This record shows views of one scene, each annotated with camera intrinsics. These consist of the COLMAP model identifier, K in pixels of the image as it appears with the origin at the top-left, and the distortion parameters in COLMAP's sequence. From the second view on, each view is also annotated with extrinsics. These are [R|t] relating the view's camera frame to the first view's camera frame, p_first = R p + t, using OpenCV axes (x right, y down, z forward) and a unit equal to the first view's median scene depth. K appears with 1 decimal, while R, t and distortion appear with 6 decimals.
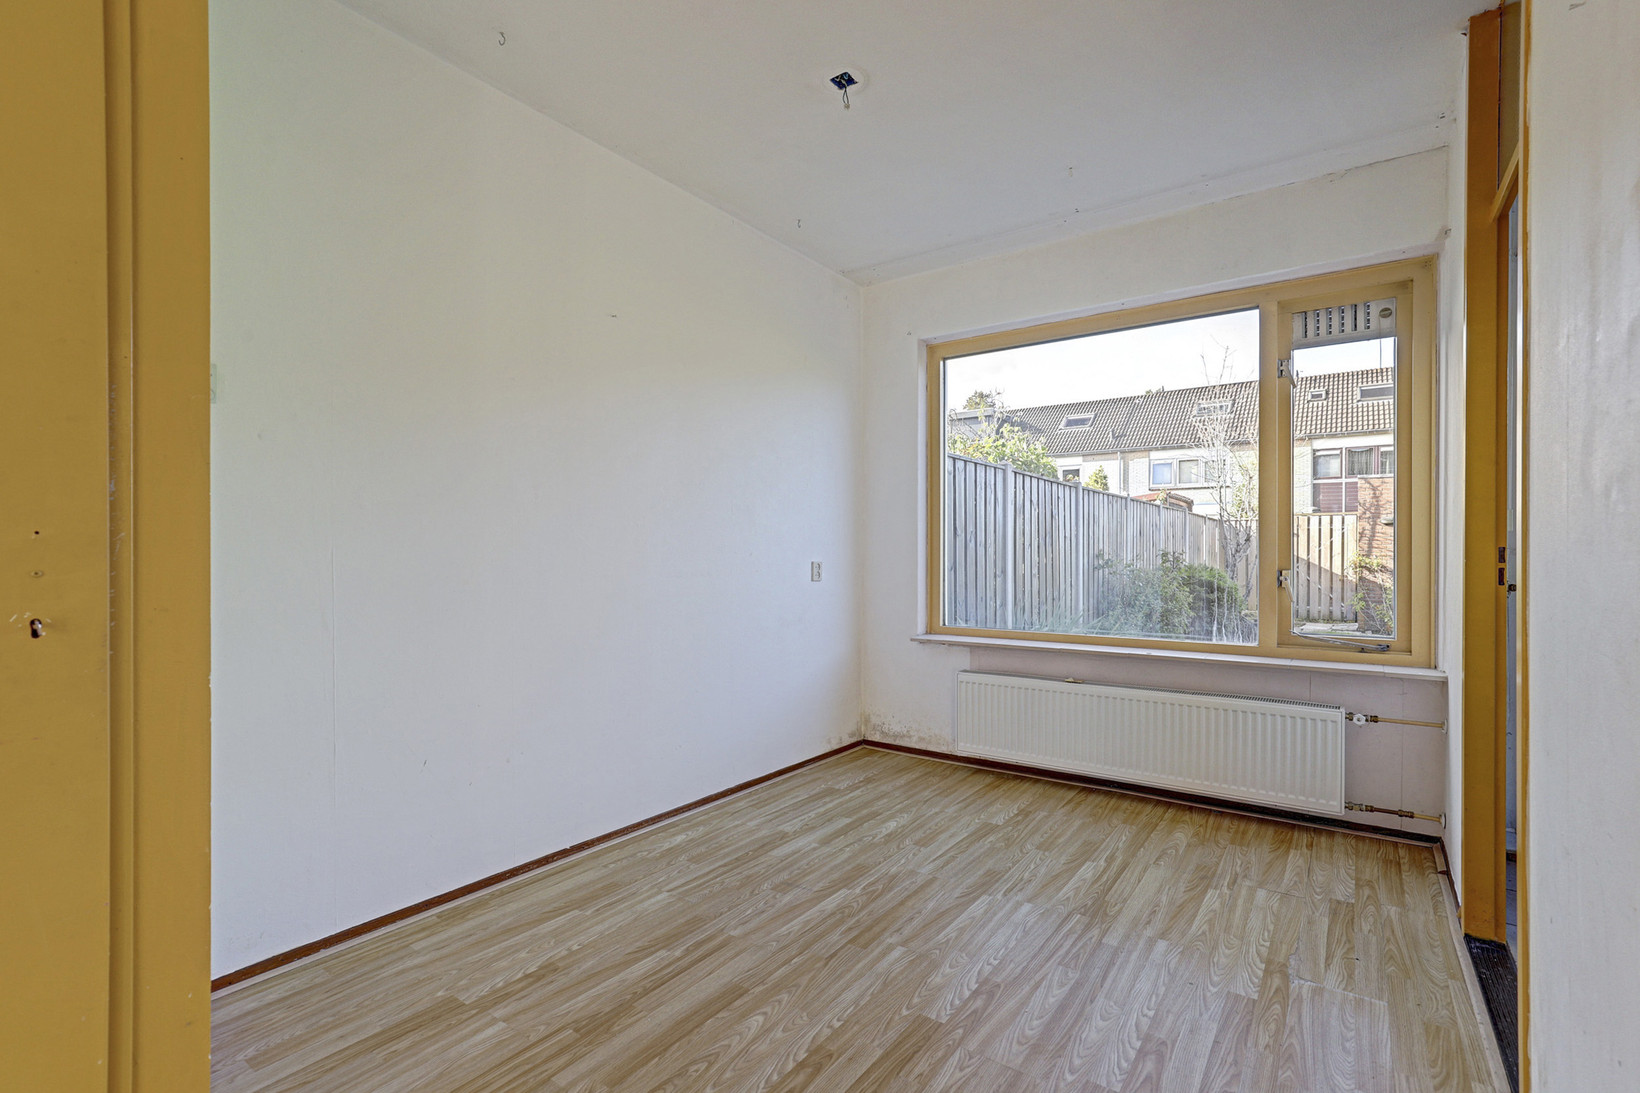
lens RADIAL K [[752.1, 0, 820.7], [0, 752.1, 556.0], [0, 0, 1]] dist [-0.018521, 0.006319]
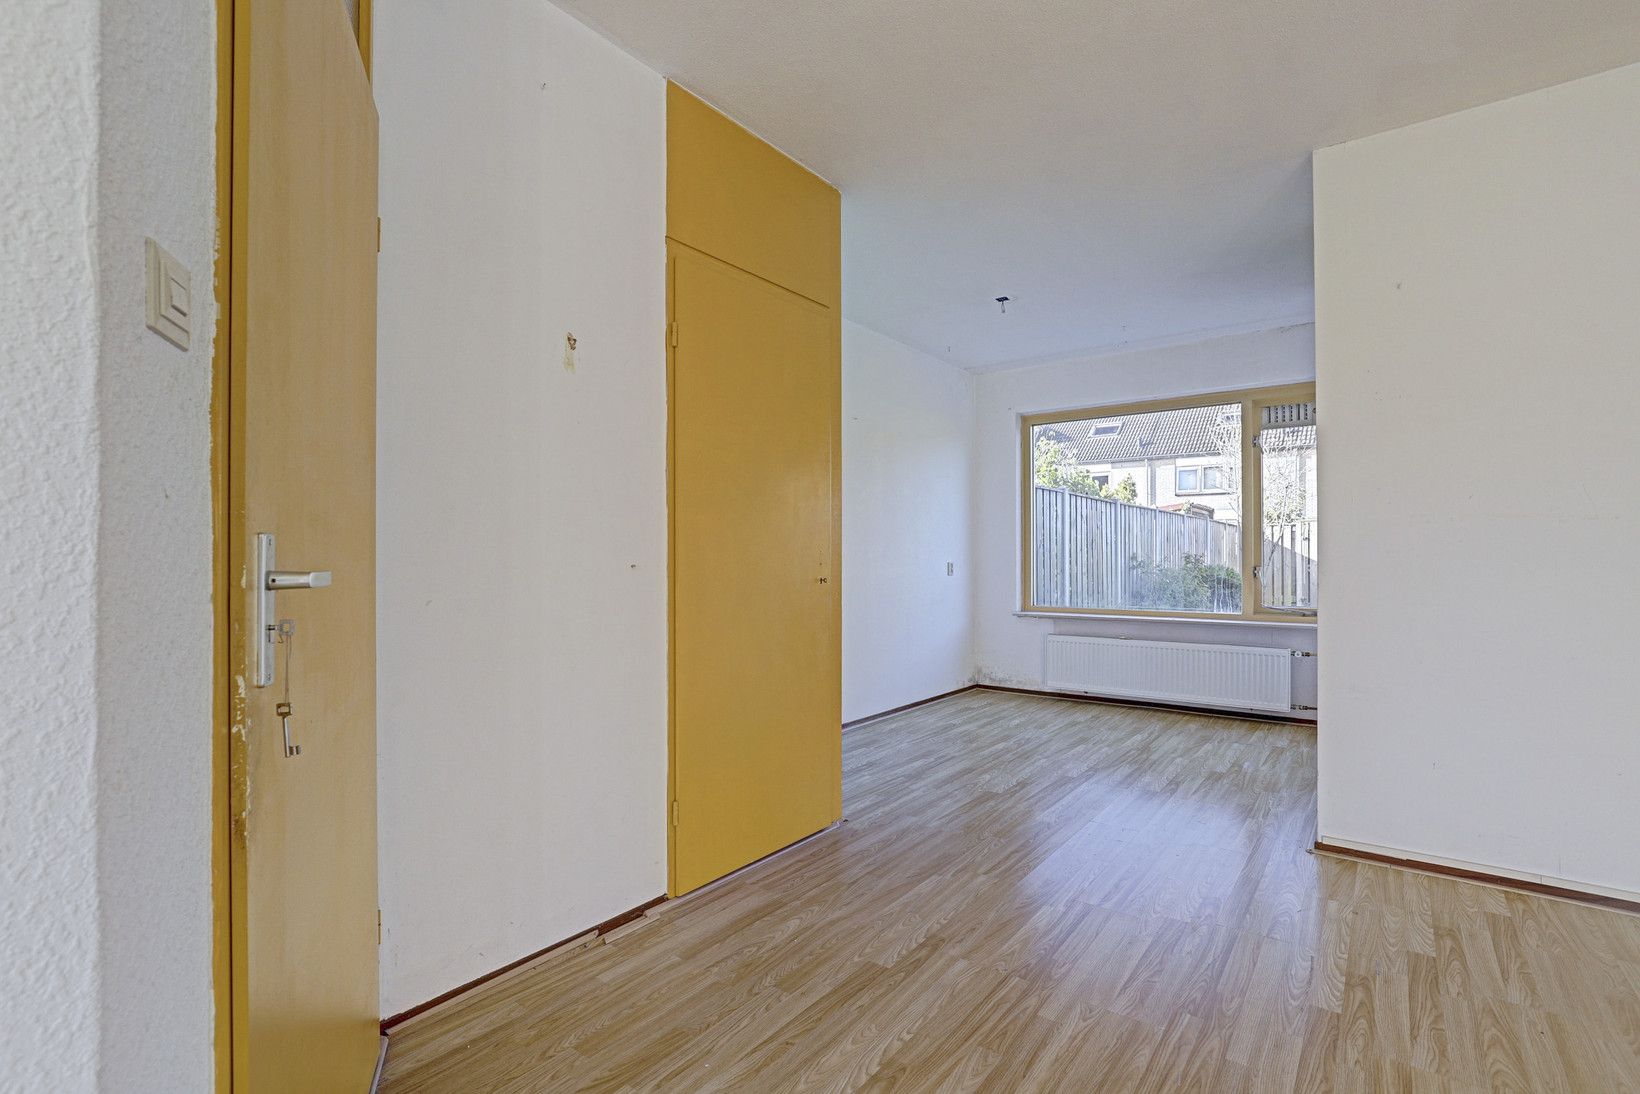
lens RADIAL K [[752.1, 0, 826.2], [0, 752.1, 552.5], [0, 0, 1]] dist [-0.018521, 0.006319]
pose [[0.999700, -0.002149, -0.024411, -0.264774], [0.001941, 0.999962, -0.008537, 0.000345], [0.024429, 0.008487, 0.999666, -0.624712]]
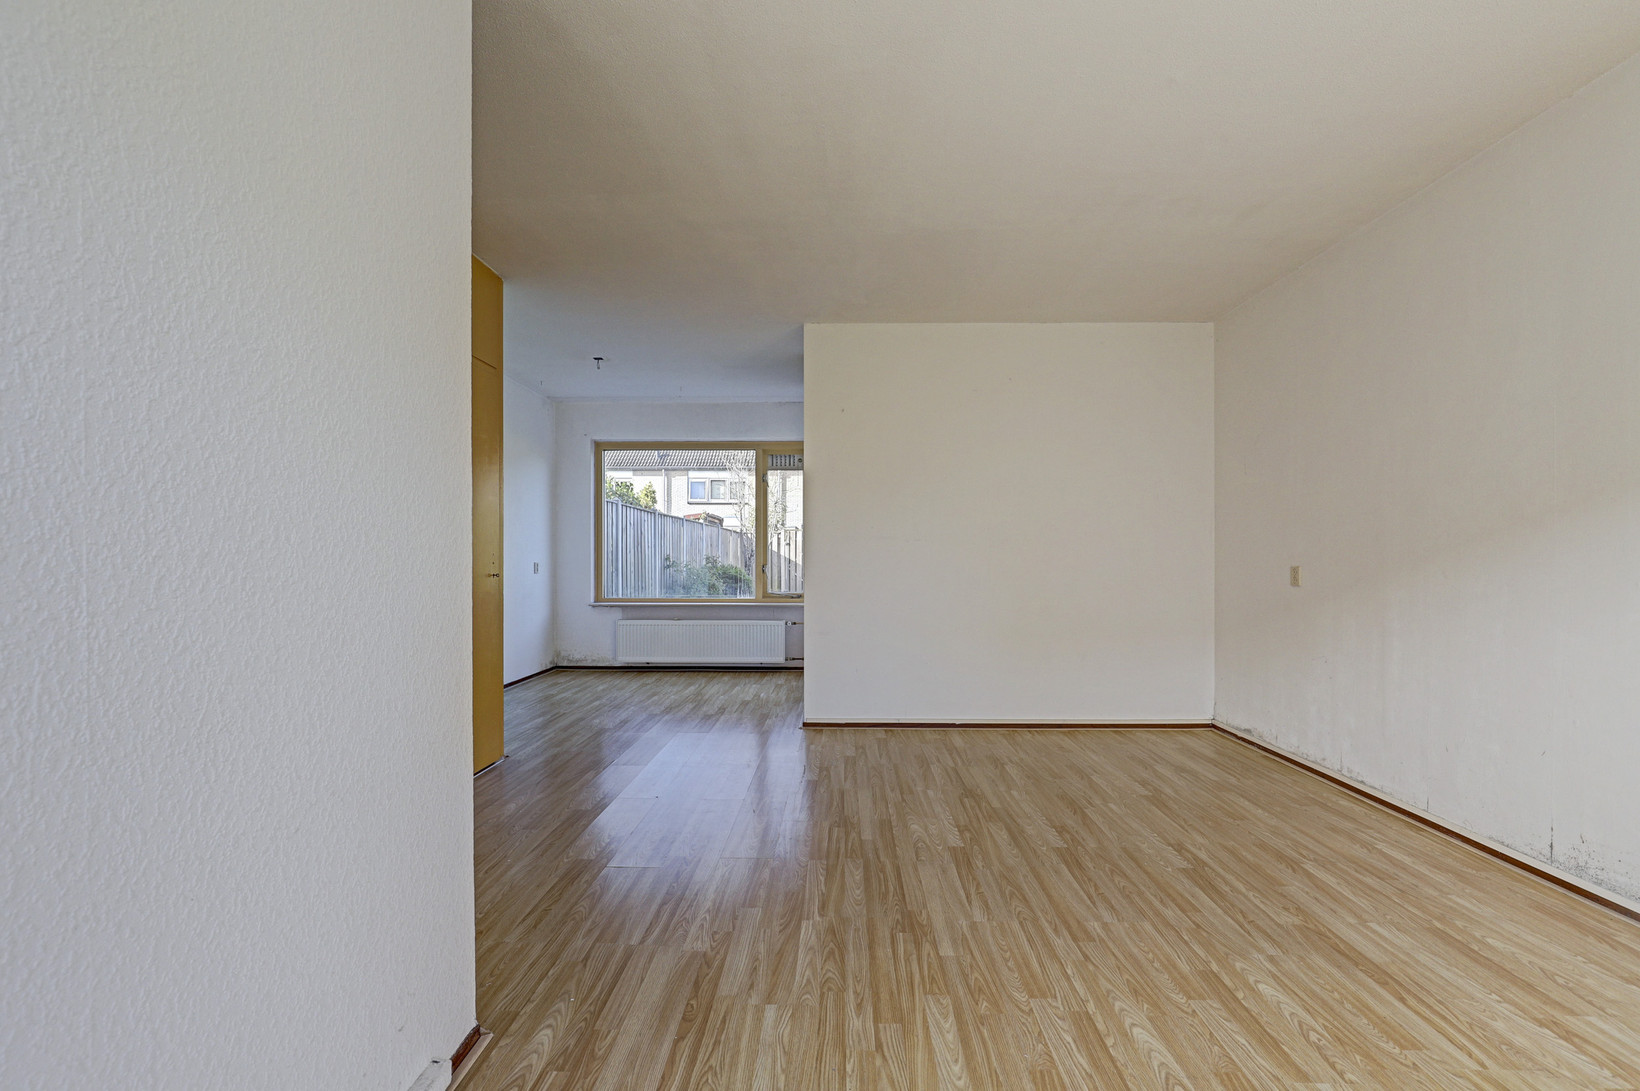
lens RADIAL K [[752.1, 0, 815.8], [0, 752.1, 562.7], [0, 0, 1]] dist [-0.018521, 0.006319]
pose [[0.831638, -0.003062, 0.555309, -0.532802], [0.000363, 0.999988, 0.004970, 0.000079], [-0.555317, -0.003932, 0.831629, -1.008217]]
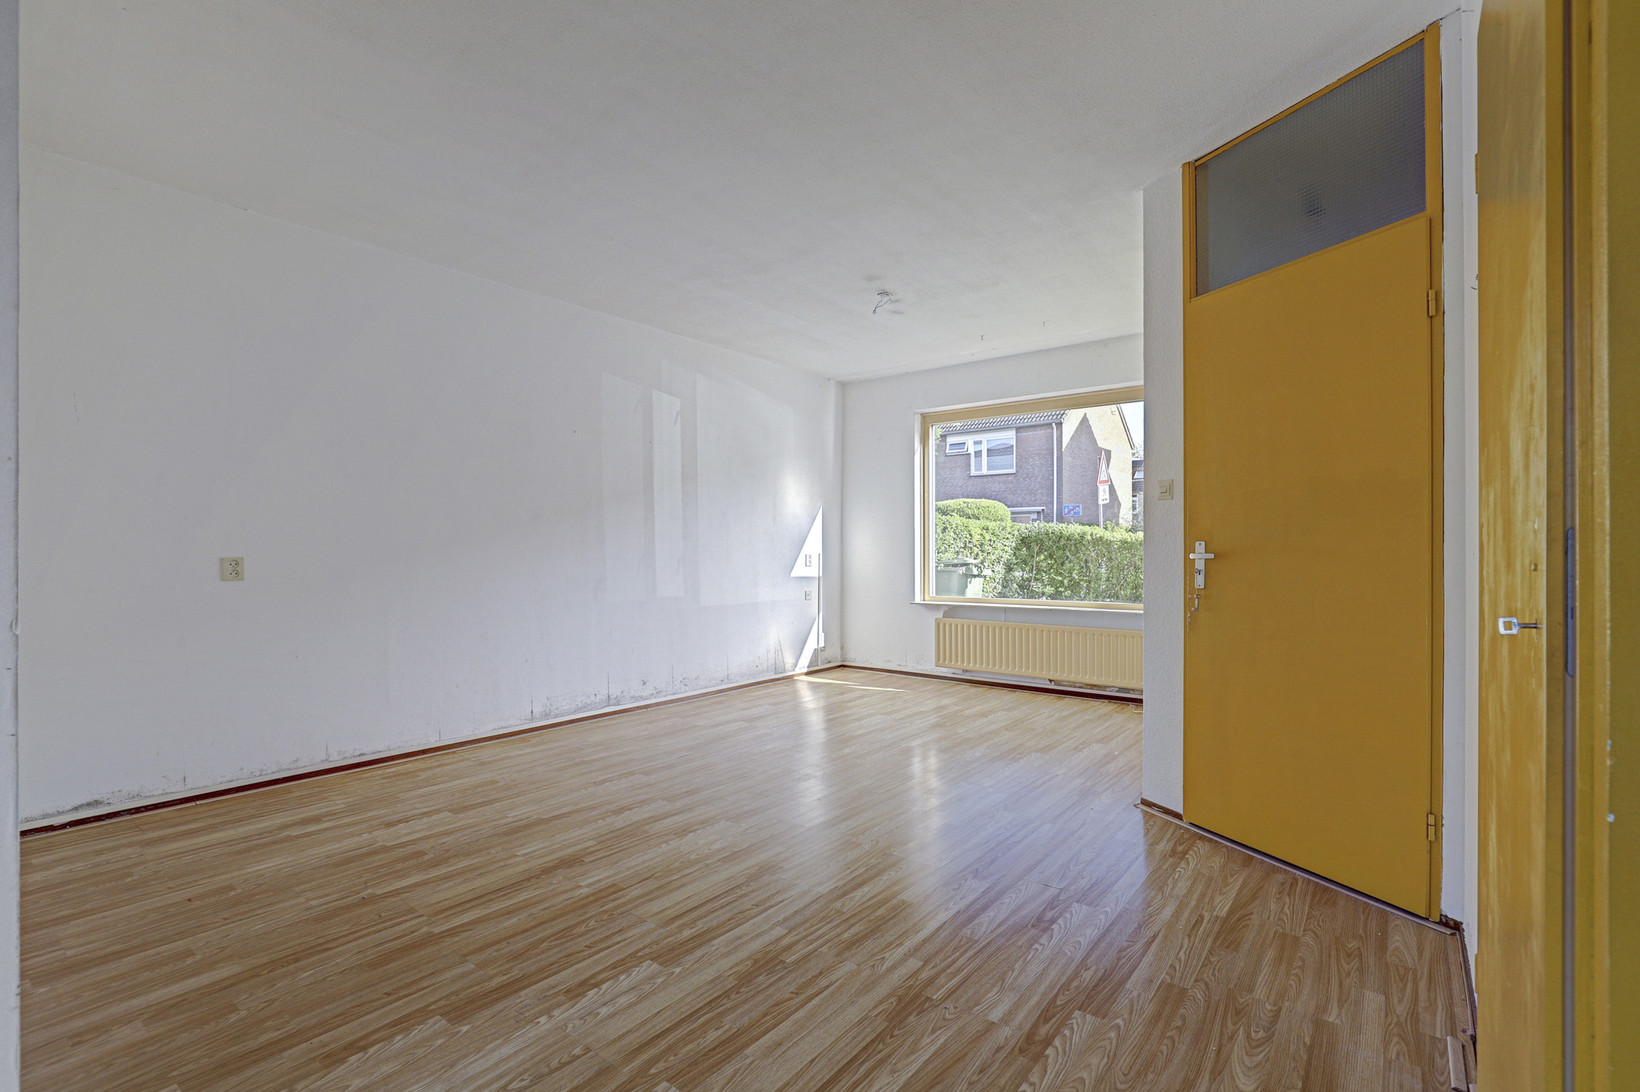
lens RADIAL K [[752.1, 0, 825.2], [0, 752.1, 548.5], [0, 0, 1]] dist [-0.018521, 0.006319]
pose [[-0.999255, 0.000711, 0.038588, -0.067390], [0.000658, 0.999999, -0.001386, 0.000390], [-0.038589, -0.001359, -0.999254, 0.542020]]
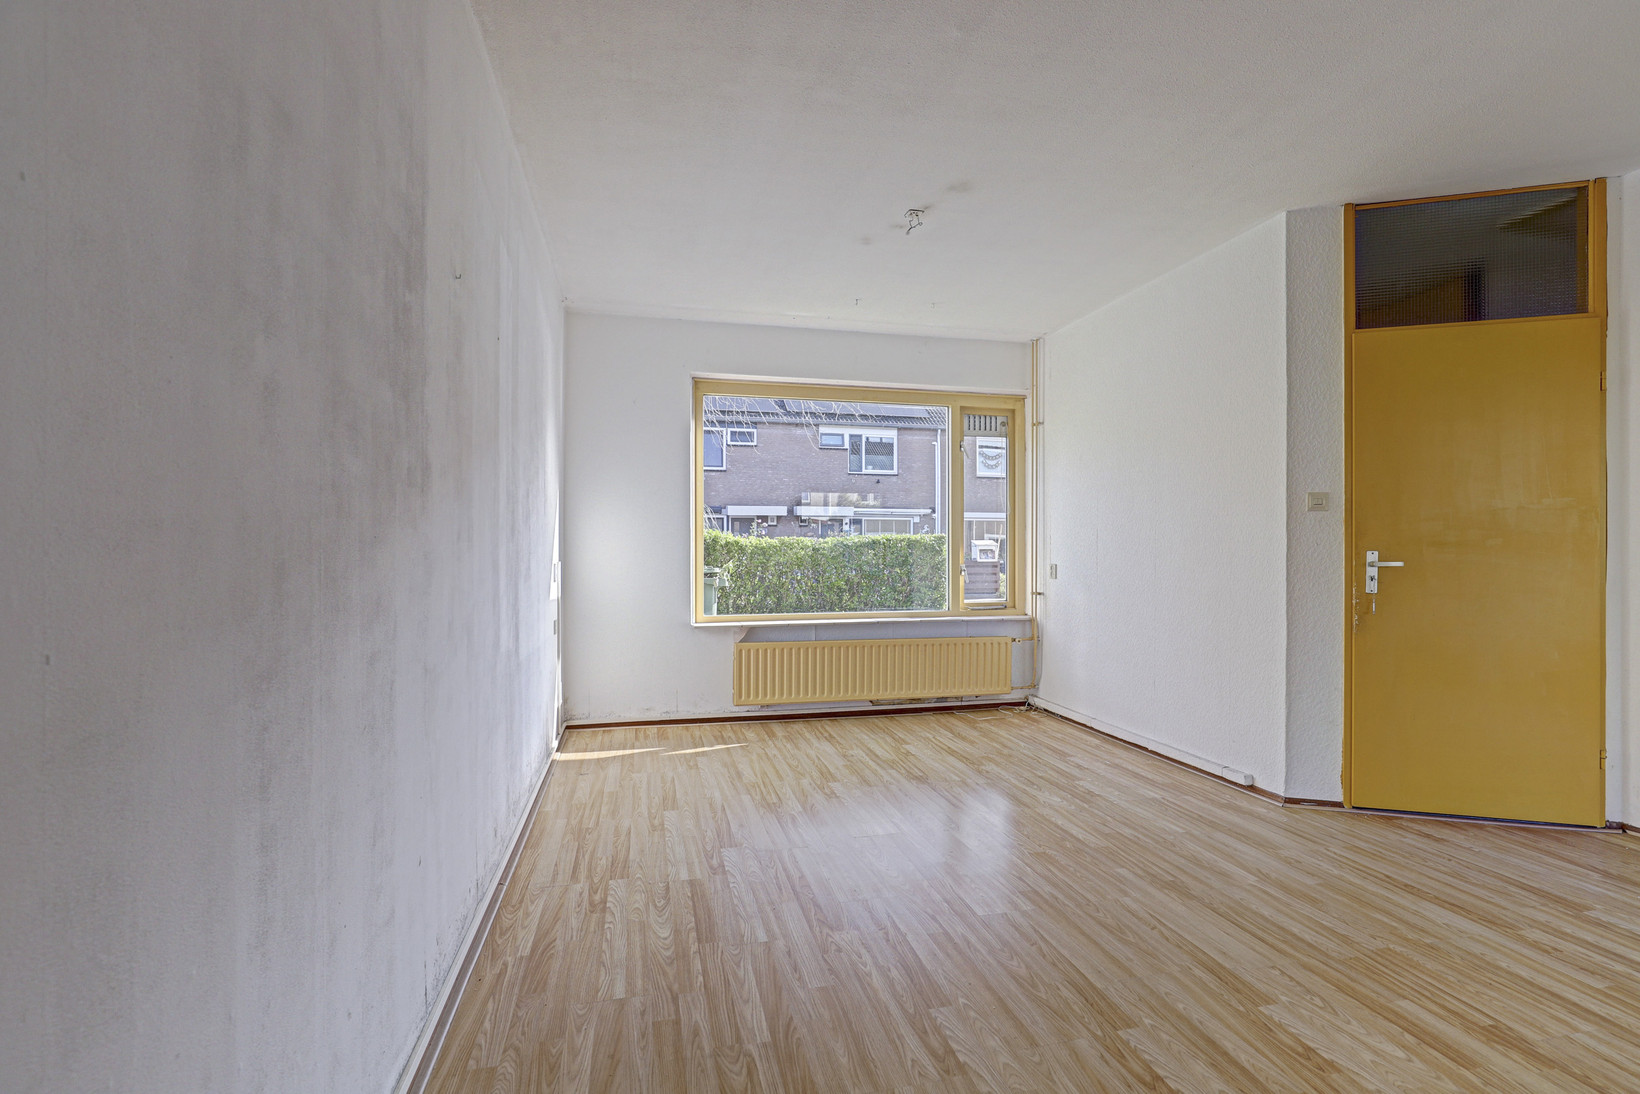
lens RADIAL K [[752.1, 0, 826.2], [0, 752.1, 548.3], [0, 0, 1]] dist [-0.018521, 0.006319]
pose [[-0.648363, -0.009397, -0.761273, 0.724610], [-0.003554, 0.999950, -0.009316, 0.000324], [0.761323, -0.003335, -0.648364, -0.264908]]
